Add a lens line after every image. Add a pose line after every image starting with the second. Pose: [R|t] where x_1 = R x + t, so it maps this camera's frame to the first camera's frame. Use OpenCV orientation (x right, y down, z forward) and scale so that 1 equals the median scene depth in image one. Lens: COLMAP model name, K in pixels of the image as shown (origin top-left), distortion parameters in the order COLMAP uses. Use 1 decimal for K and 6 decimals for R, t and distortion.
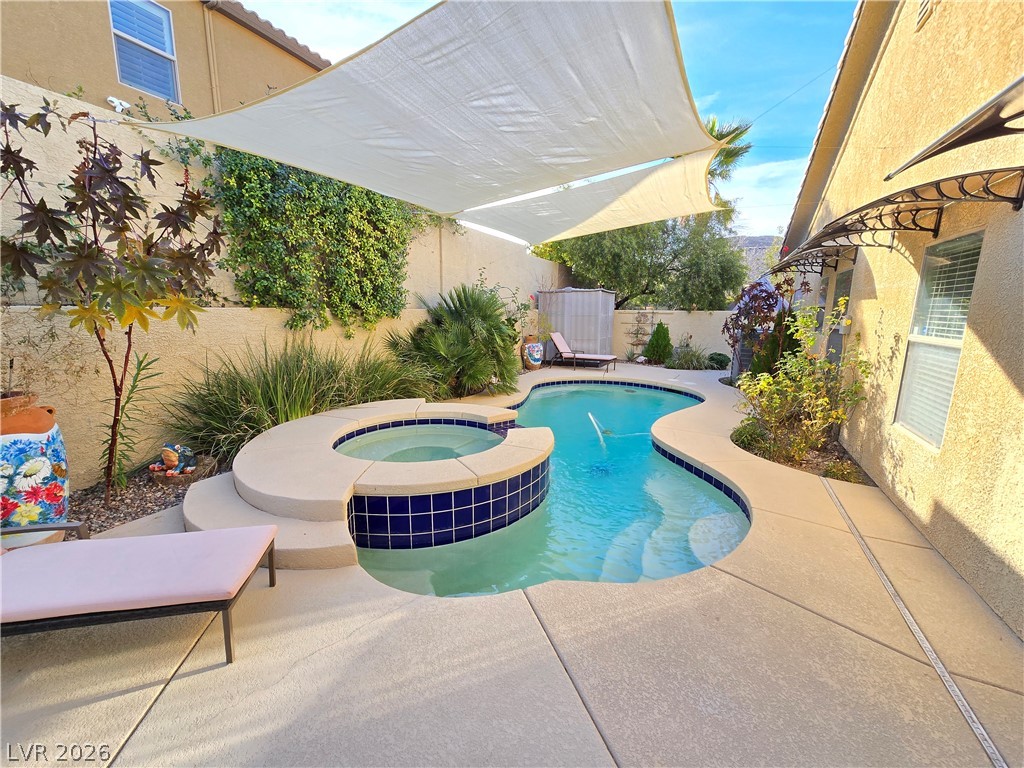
lens RADIAL K [[419.5, 0, 512.2], [0, 419.5, 387.9], [0, 0, 1]] dist [-0.004725, 0.000930]
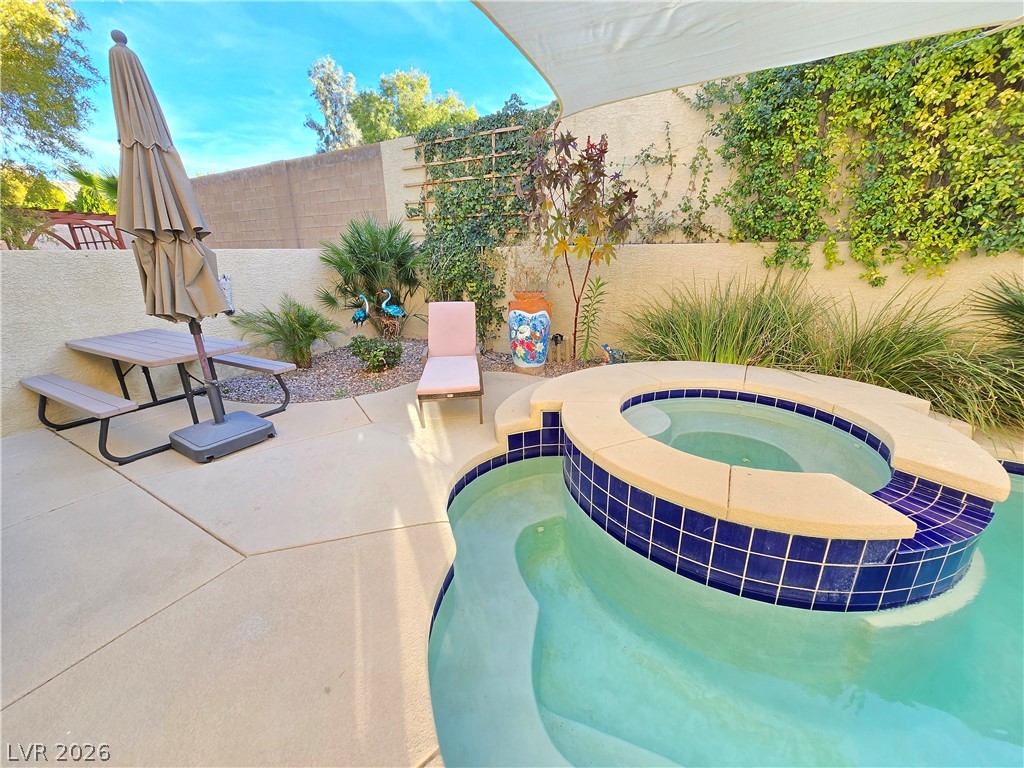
lens RADIAL K [[419.5, 0, 512.2], [0, 419.5, 387.9], [0, 0, 1]] dist [-0.004725, 0.000930]
pose [[-0.067590, 0.296584, -0.952612, 0.198512], [-0.174754, 0.936516, 0.303972, -0.034707], [0.982289, 0.187019, -0.011470, 0.244485]]
